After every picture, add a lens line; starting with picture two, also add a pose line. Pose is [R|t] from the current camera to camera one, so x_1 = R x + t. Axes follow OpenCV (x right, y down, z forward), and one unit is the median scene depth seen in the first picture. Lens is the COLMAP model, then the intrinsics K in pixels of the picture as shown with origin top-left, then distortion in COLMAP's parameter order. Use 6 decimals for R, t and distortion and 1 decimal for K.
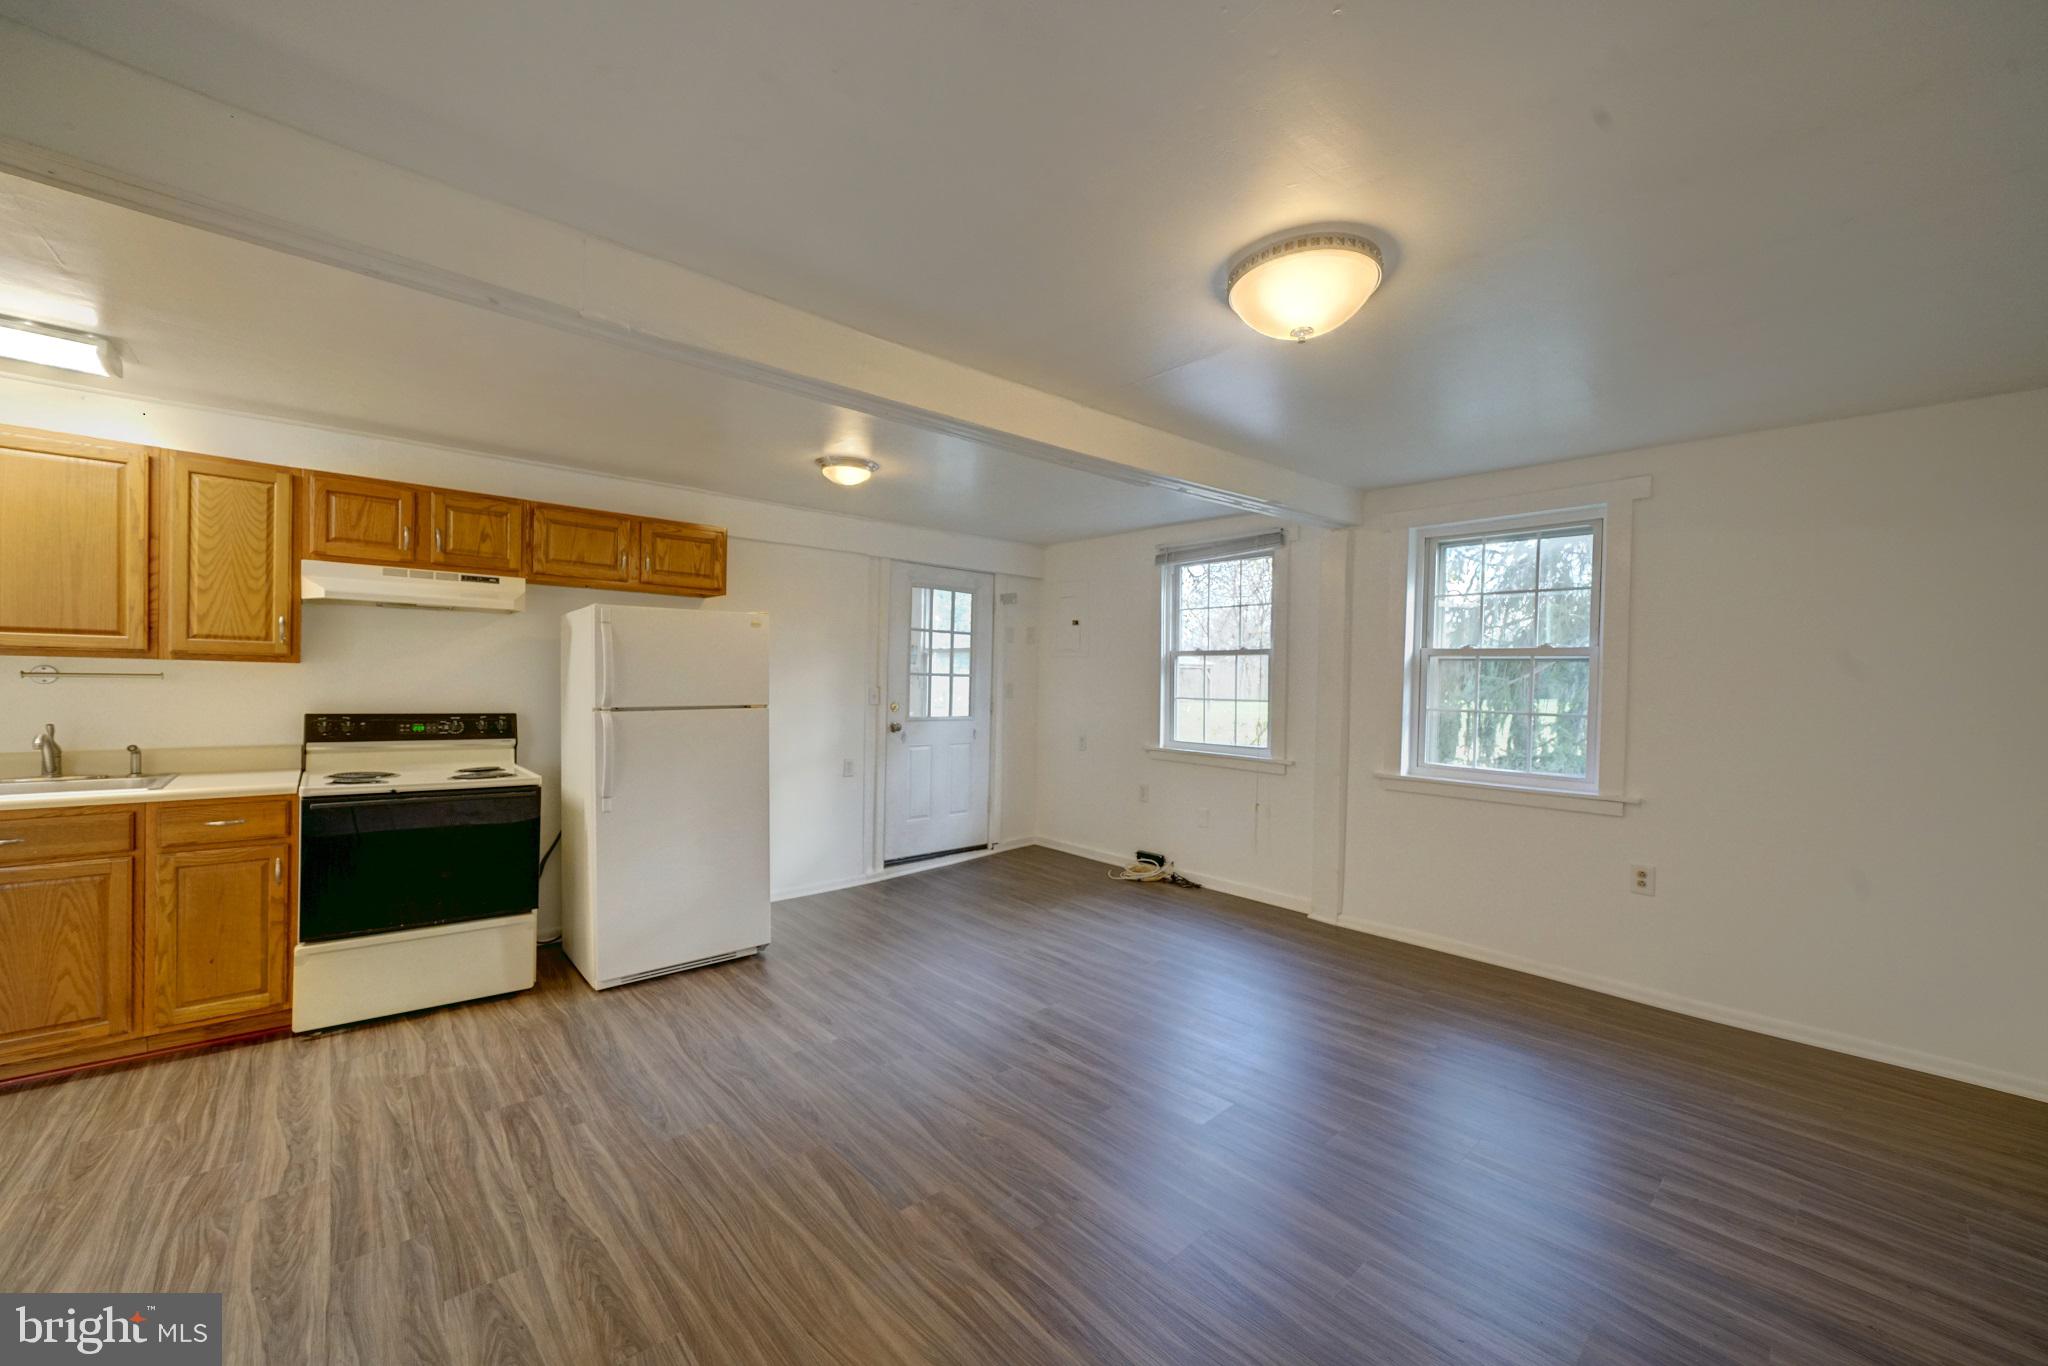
lens RADIAL K [[759.9, 0, 981.4], [0, 759.9, 694.6], [0, 0, 1]] dist [-0.015163, 0.001826]
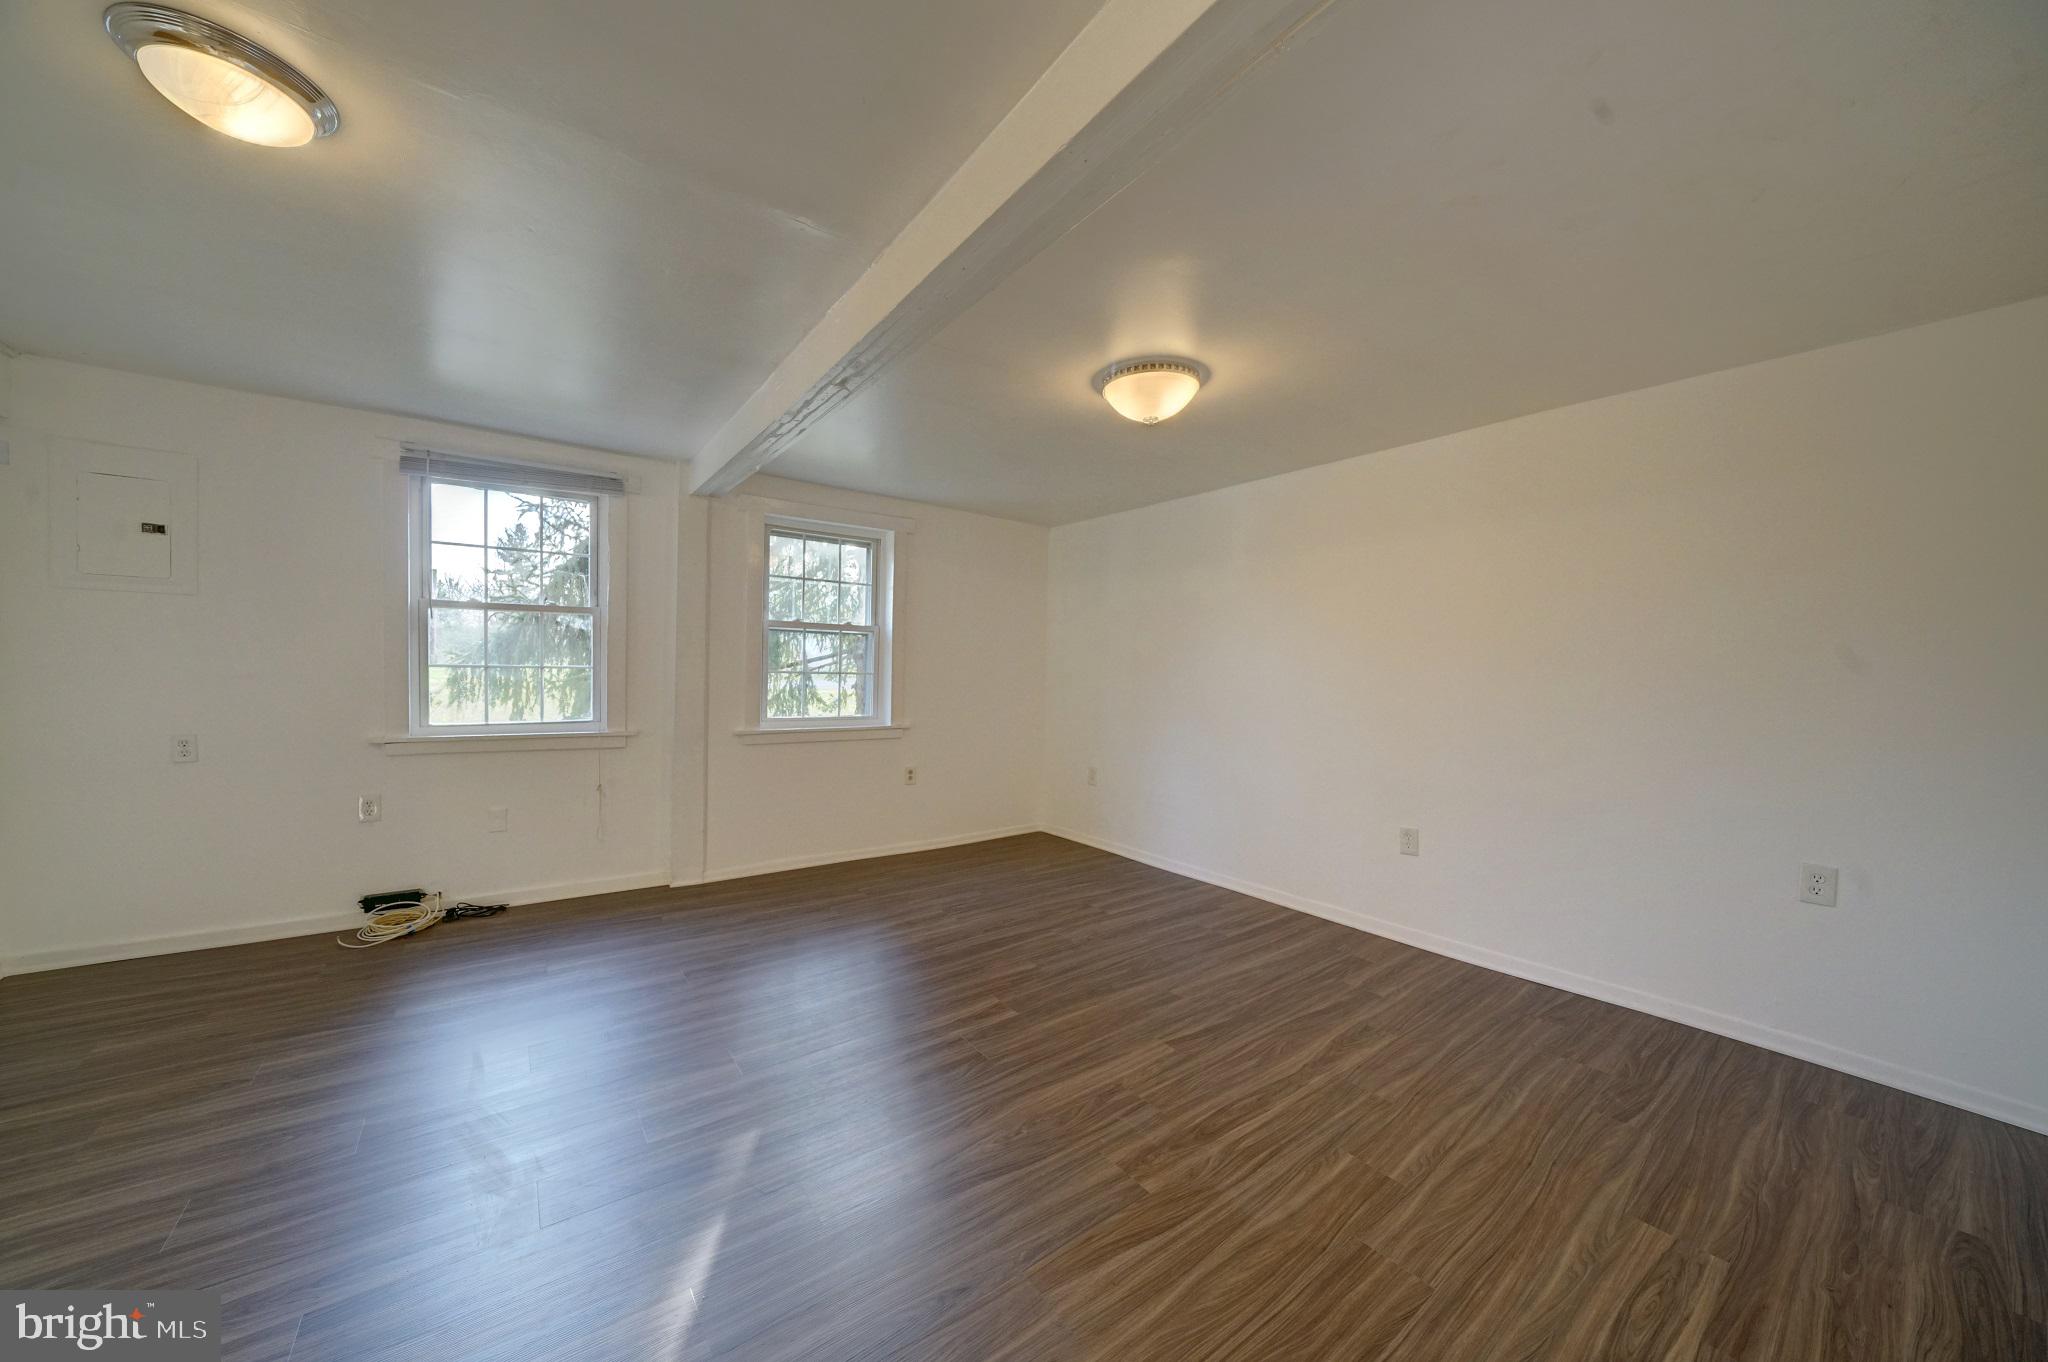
lens RADIAL K [[712.0, 0, 1026.1], [0, 712.0, 691.5], [0, 0, 1]] dist [-0.023287, 0.001987]
pose [[0.072395, -0.049256, 0.996159, -0.582522], [0.001213, 0.998783, 0.049298, -0.004596], [-0.997375, -0.002360, 0.072367, 0.643276]]
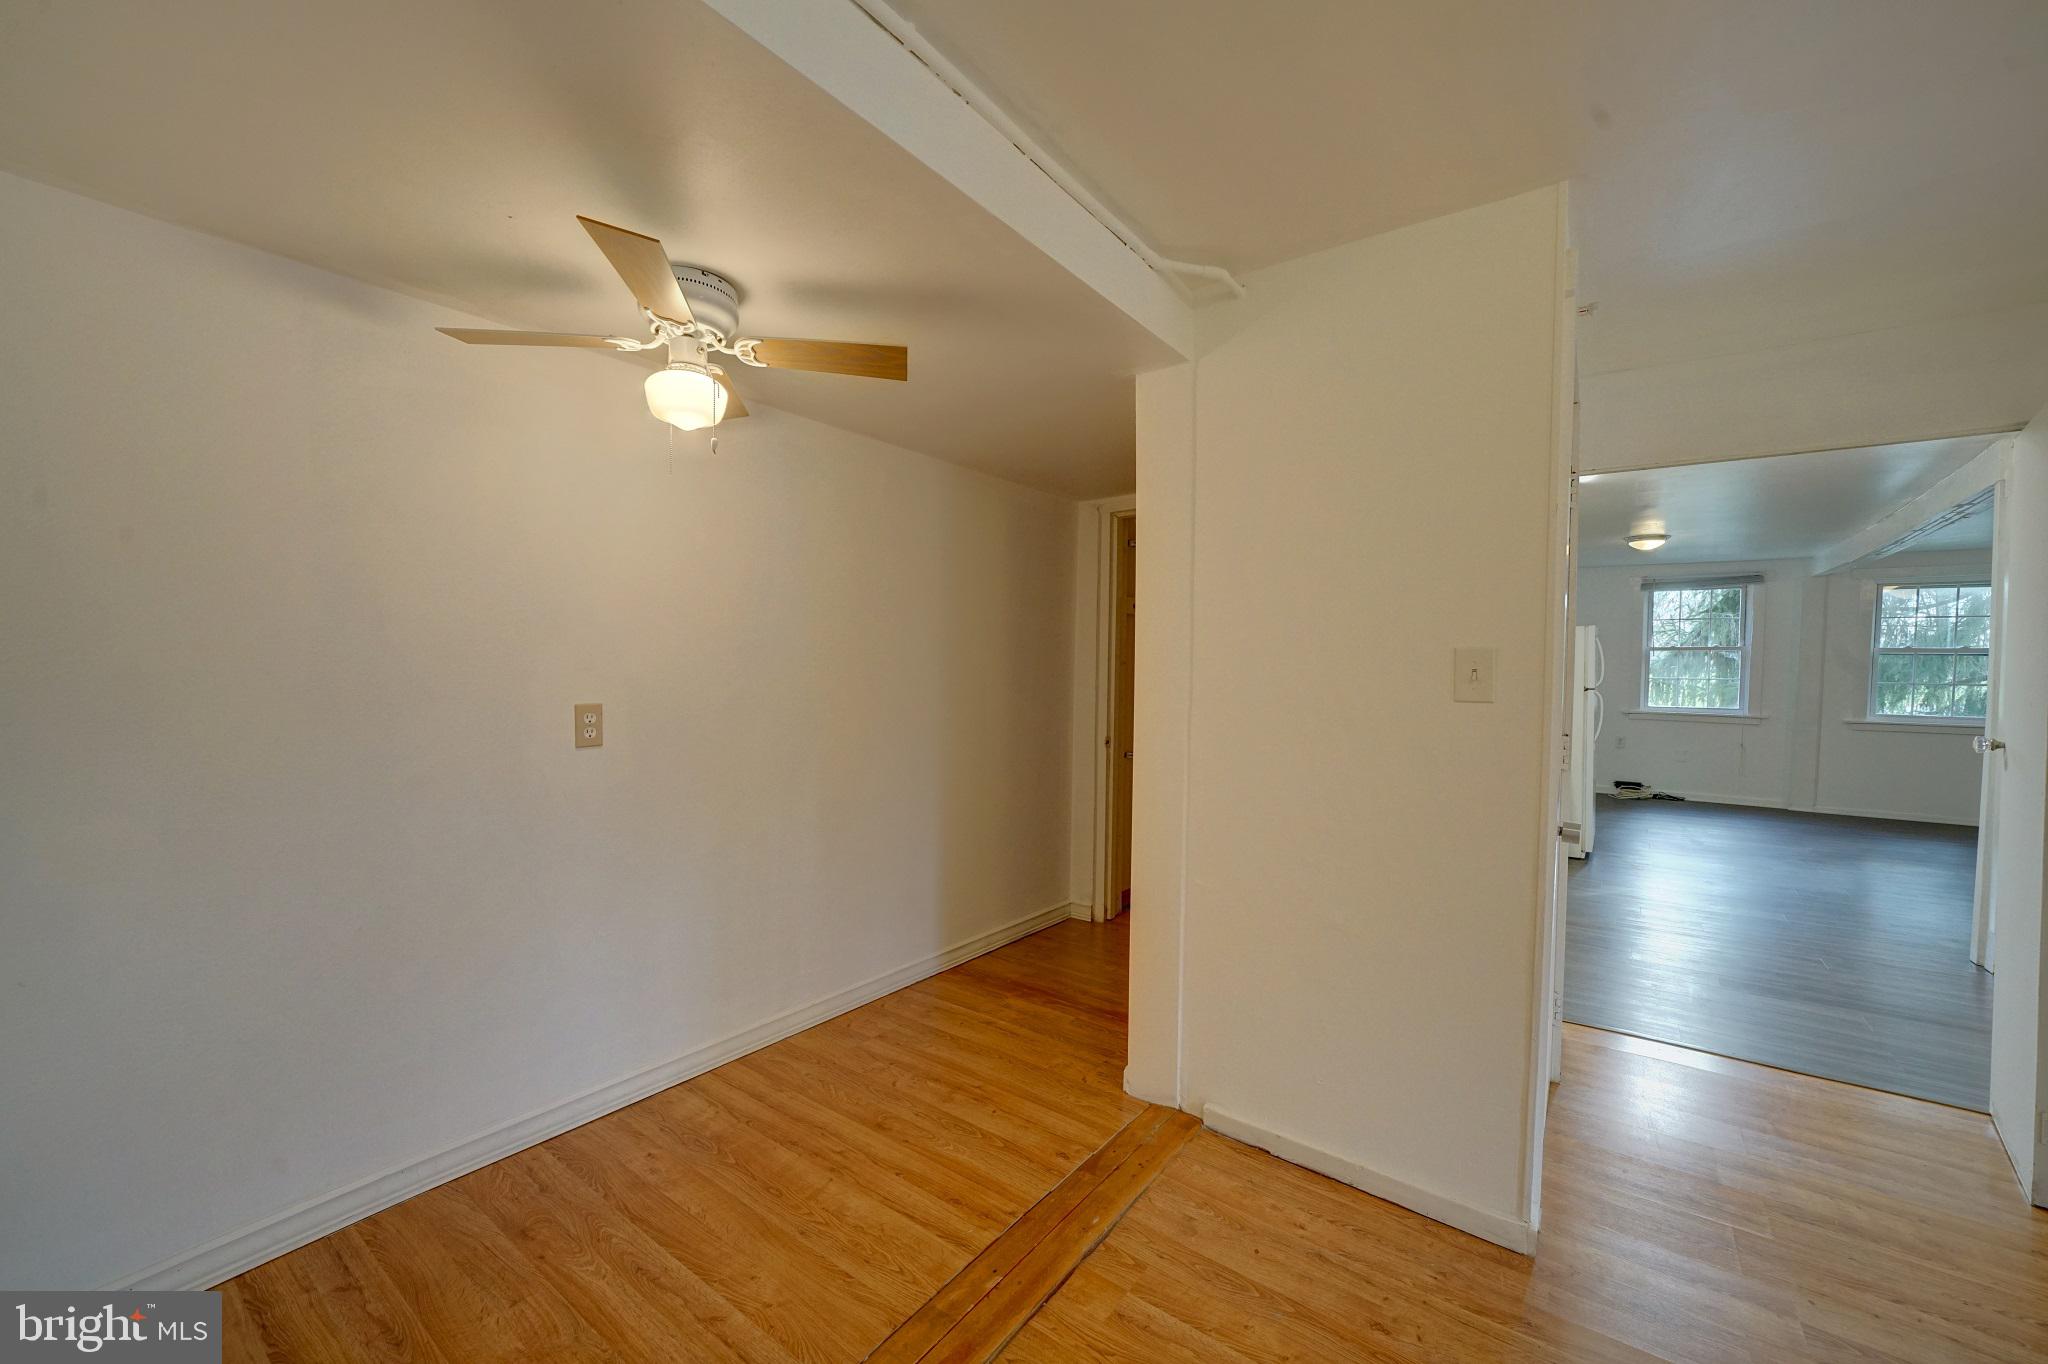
lens RADIAL K [[797.3, 0, 1019.3], [0, 797.3, 690.3], [0, 0, 1]] dist [-0.001230, 0.000491]
pose [[0.974502, -0.017677, 0.223680, -2.143601], [0.013815, 0.999727, 0.018818, -0.029990], [-0.223952, -0.015248, 0.974481, -0.425215]]
